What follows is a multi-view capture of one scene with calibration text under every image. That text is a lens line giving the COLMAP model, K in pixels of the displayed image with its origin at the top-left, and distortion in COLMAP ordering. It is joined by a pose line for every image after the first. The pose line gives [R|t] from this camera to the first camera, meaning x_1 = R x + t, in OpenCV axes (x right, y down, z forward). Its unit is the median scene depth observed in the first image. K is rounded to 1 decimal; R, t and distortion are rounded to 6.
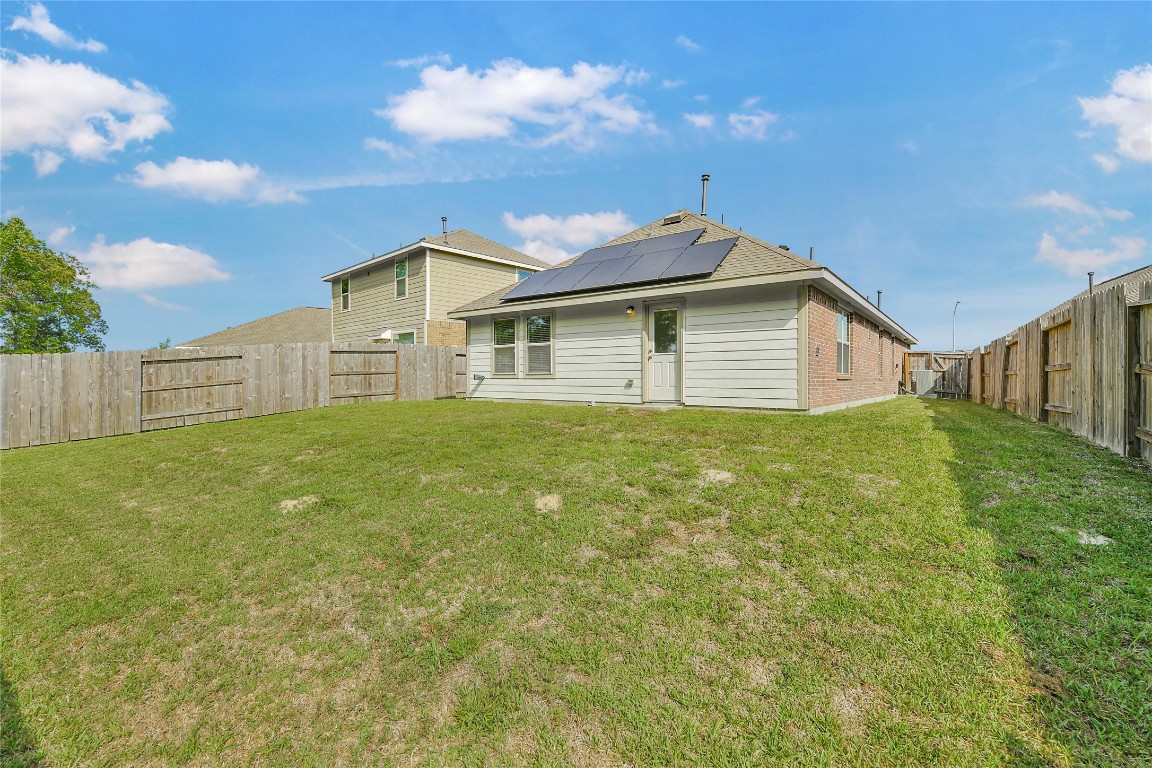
lens RADIAL K [[509.4, 0, 576.0], [0, 509.4, 384.0], [0, 0, 1]] dist [0.008062, -0.000489]
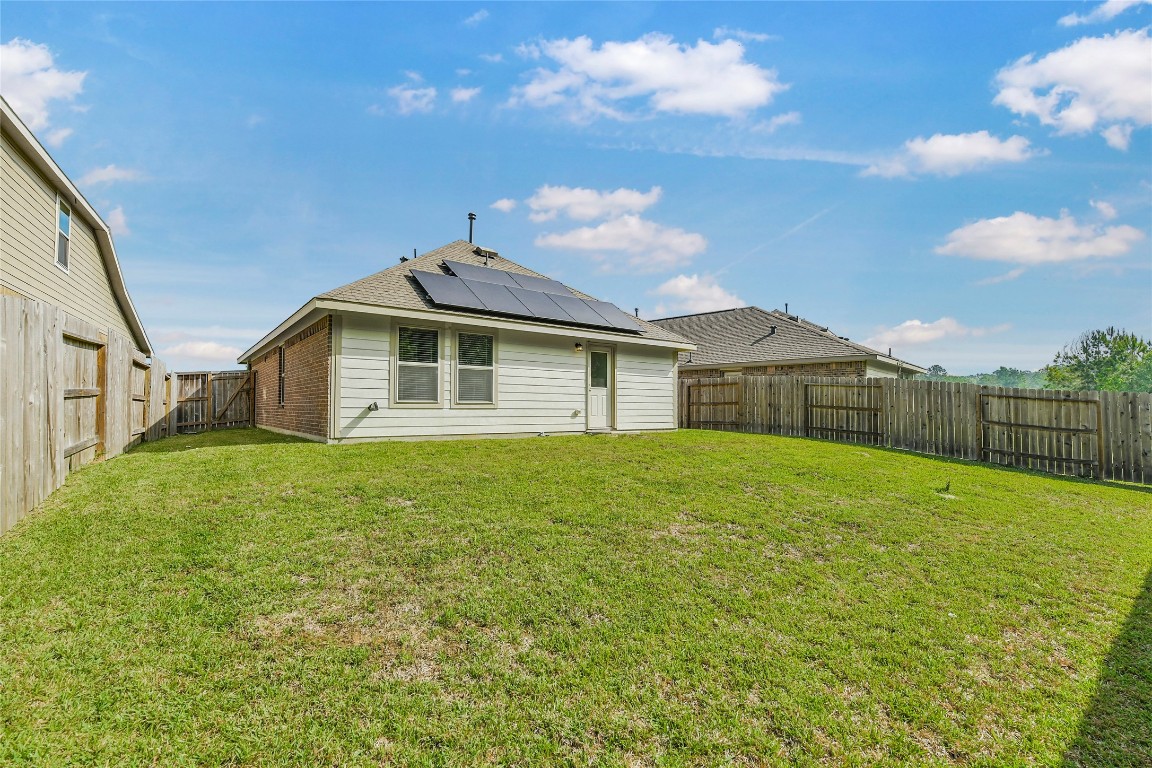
lens RADIAL K [[509.4, 0, 576.0], [0, 509.4, 384.0], [0, 0, 1]] dist [0.008062, -0.000489]
pose [[0.262965, 0.048343, 0.963593, -0.856644], [0.008913, 0.998580, -0.052531, -0.005867], [-0.964764, 0.022403, 0.262161, 0.640124]]
